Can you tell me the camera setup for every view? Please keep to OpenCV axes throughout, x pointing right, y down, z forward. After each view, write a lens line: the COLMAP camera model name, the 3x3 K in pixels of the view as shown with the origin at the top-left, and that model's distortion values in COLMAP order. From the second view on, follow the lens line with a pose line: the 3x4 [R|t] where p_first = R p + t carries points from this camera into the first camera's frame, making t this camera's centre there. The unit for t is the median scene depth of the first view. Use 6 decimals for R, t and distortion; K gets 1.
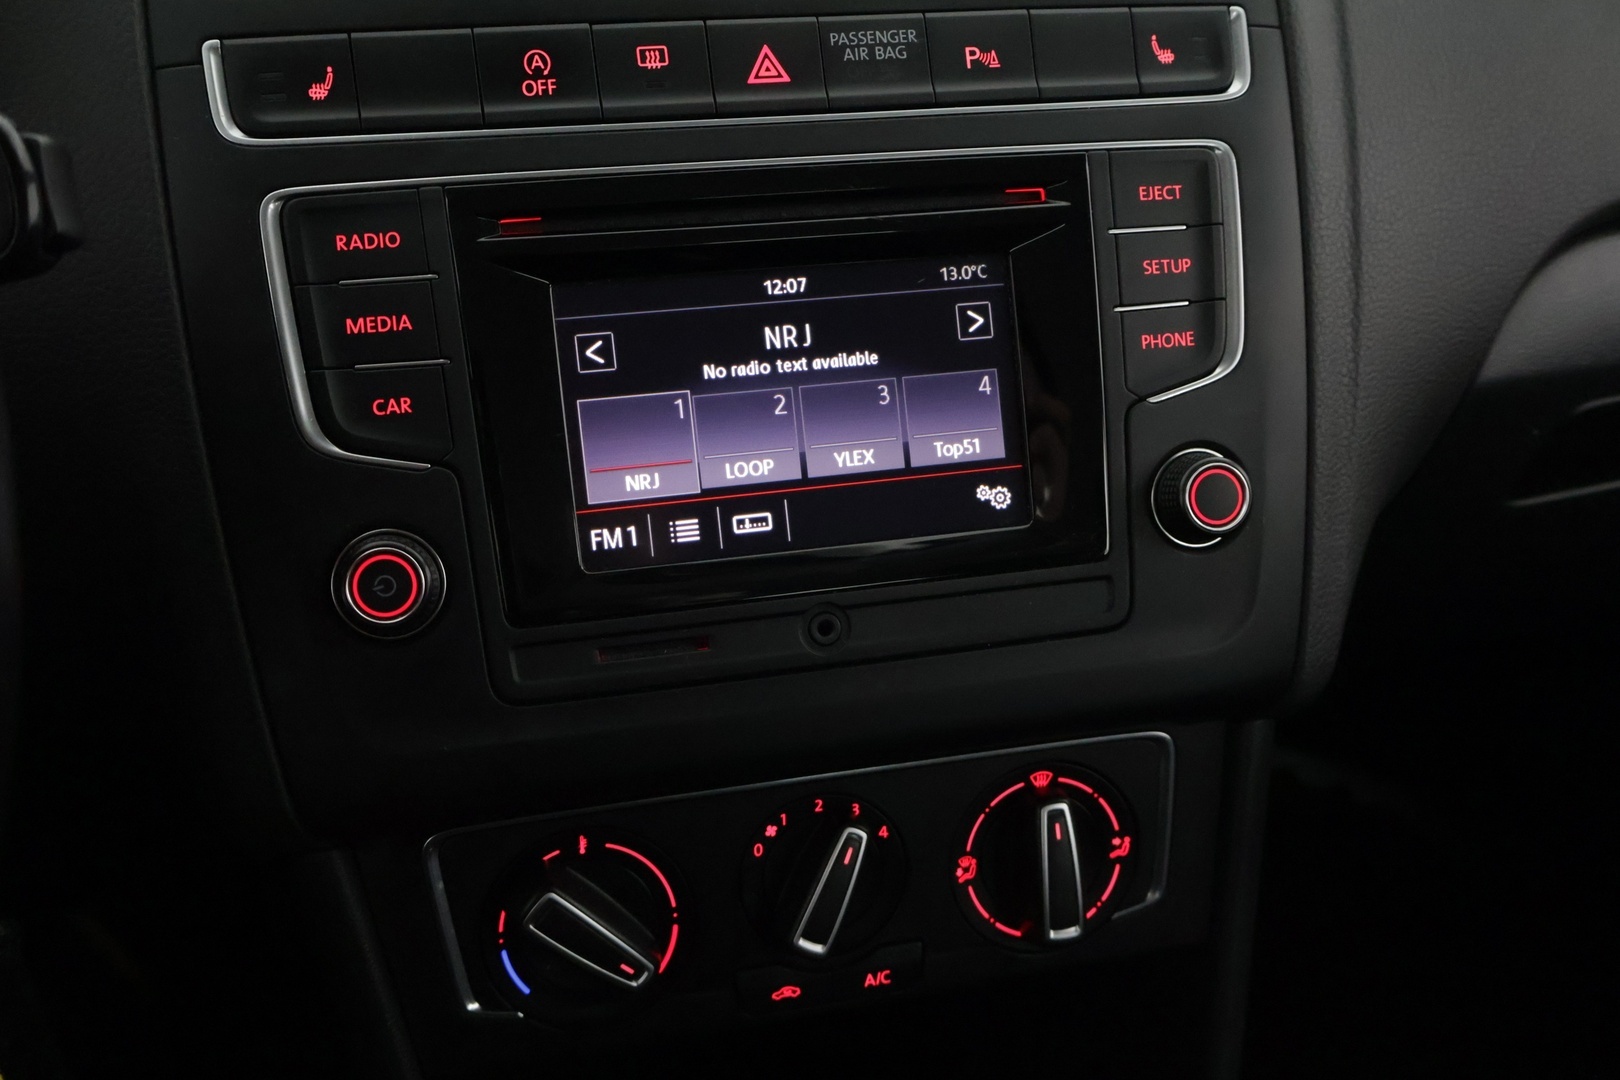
lens RADIAL K [[1459.6, 0, 810.7], [0, 1459.6, 546.3], [0, 0, 1]] dist [0.013759, 0.003550]
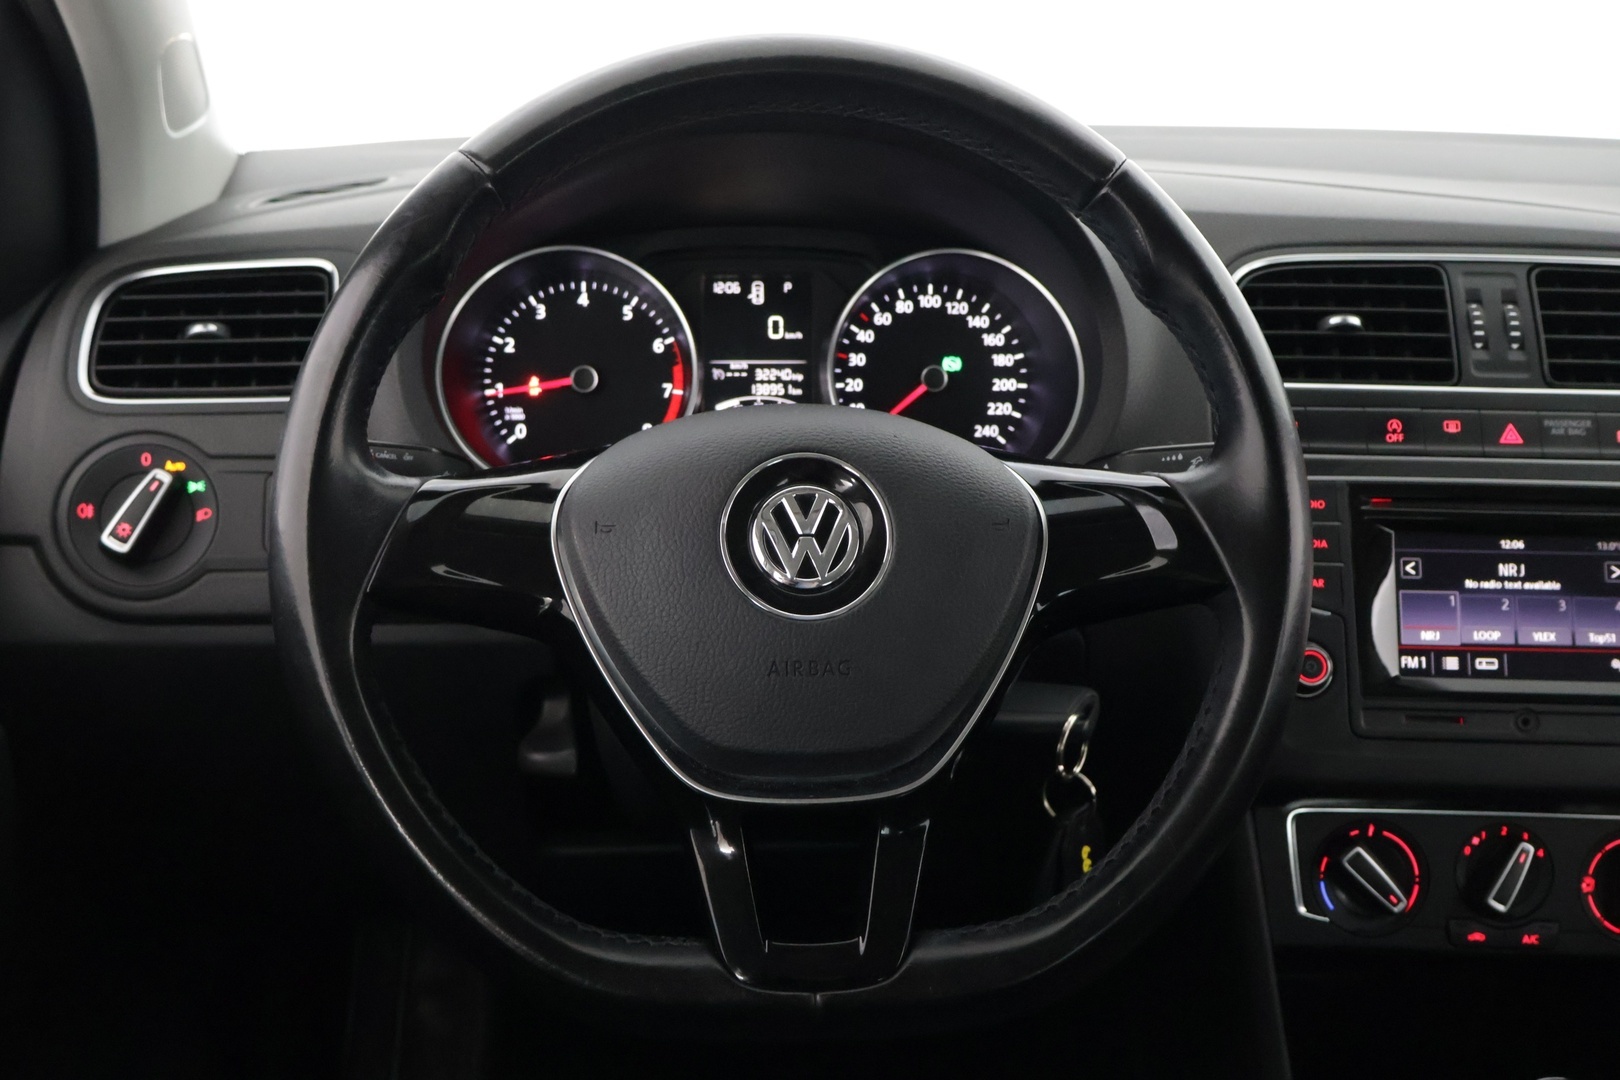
lens RADIAL K [[1711.2, 0, 814.7], [0, 1711.2, 535.2], [0, 0, 1]] dist [0.008520, 0.000000]
pose [[0.966837, 0.087237, -0.240034, -0.364871], [-0.132037, 0.975242, -0.177396, 0.332281], [0.218616, 0.203207, 0.954418, -1.360551]]
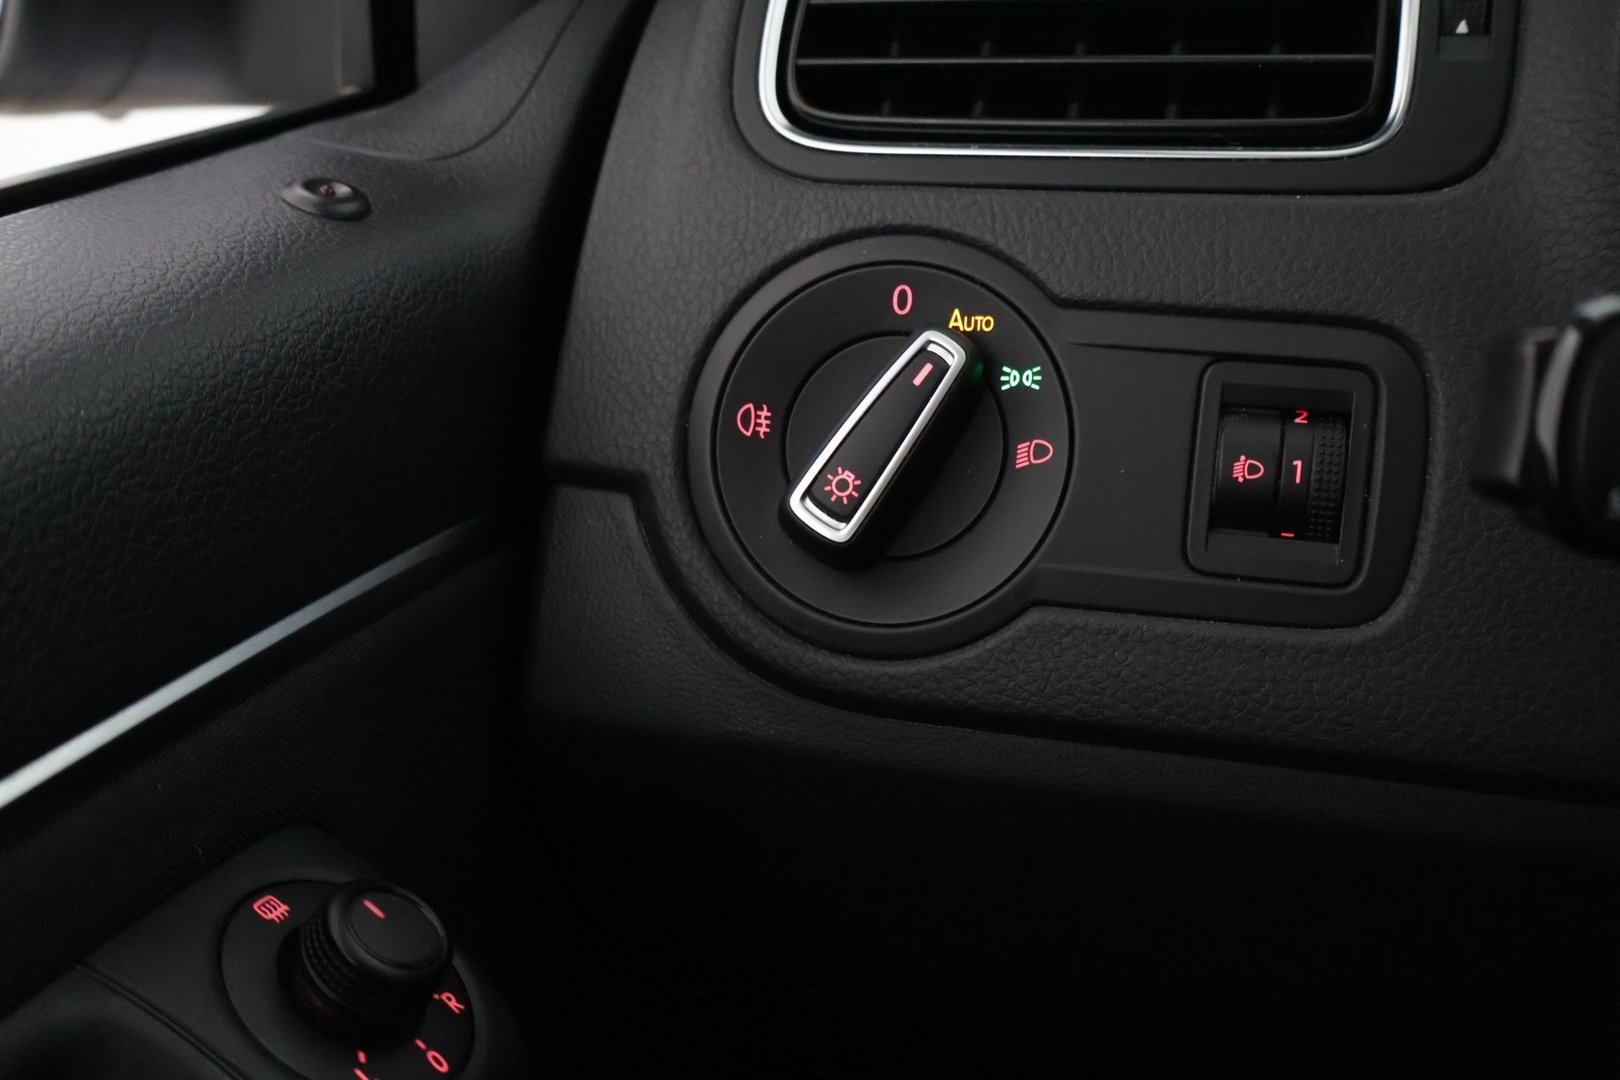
lens RADIAL K [[1619.8, 0, 809.8], [0, 1619.8, 545.3], [0, 0, 1]] dist [0.004443, 0.000000]
pose [[0.815775, 0.220896, -0.534525, -1.307424], [-0.247072, 0.968718, 0.023255, 0.072578], [0.522941, 0.113095, 0.844833, -0.166963]]
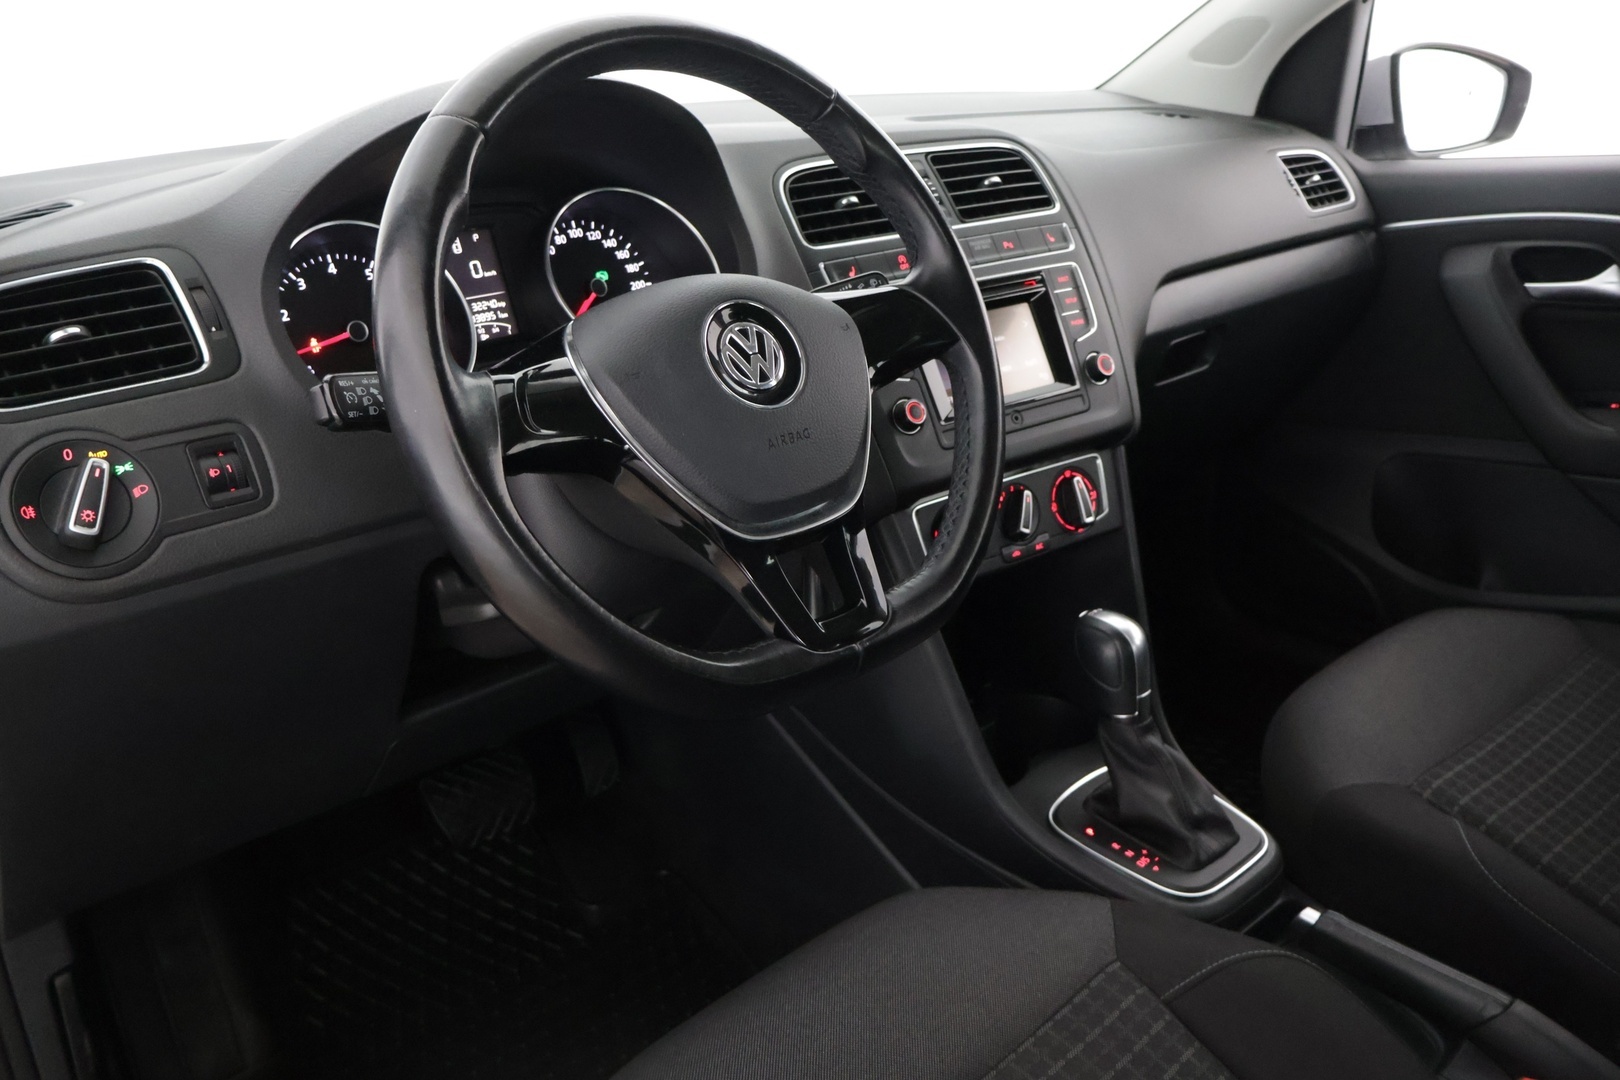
lens RADIAL K [[1356.7, 0, 800.1], [0, 1356.7, 527.3], [0, 0, 1]] dist [-0.000213, 0.006526]
pose [[0.919627, -0.179901, 0.349174, -1.476429], [0.236029, 0.963655, -0.125140, 0.536291], [-0.313970, 0.197497, 0.928664, -1.524176]]
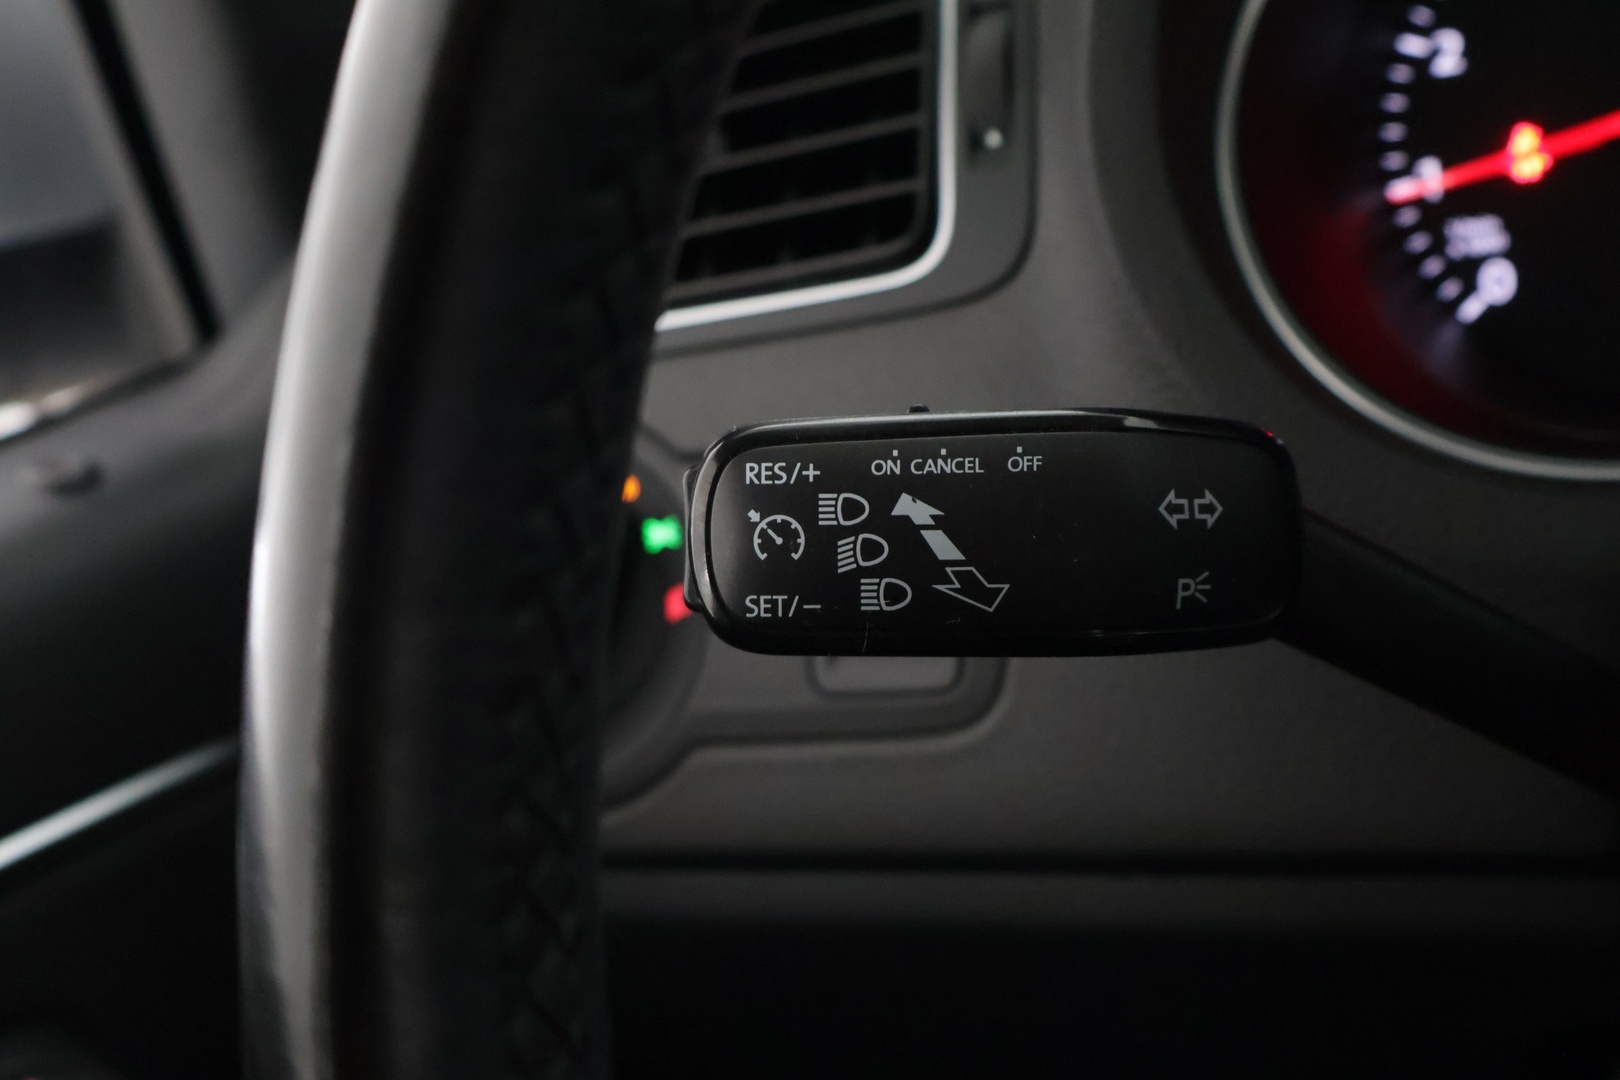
lens RADIAL K [[1846.5, 0, 809.4], [0, 1846.5, 531.7], [0, 0, 1]] dist [0.045598, 0.000000]
pose [[0.689677, 0.054703, -0.722048, -0.913083], [-0.107468, 0.993832, -0.027356, 0.001520], [0.716098, 0.096464, 0.691302, -0.056130]]
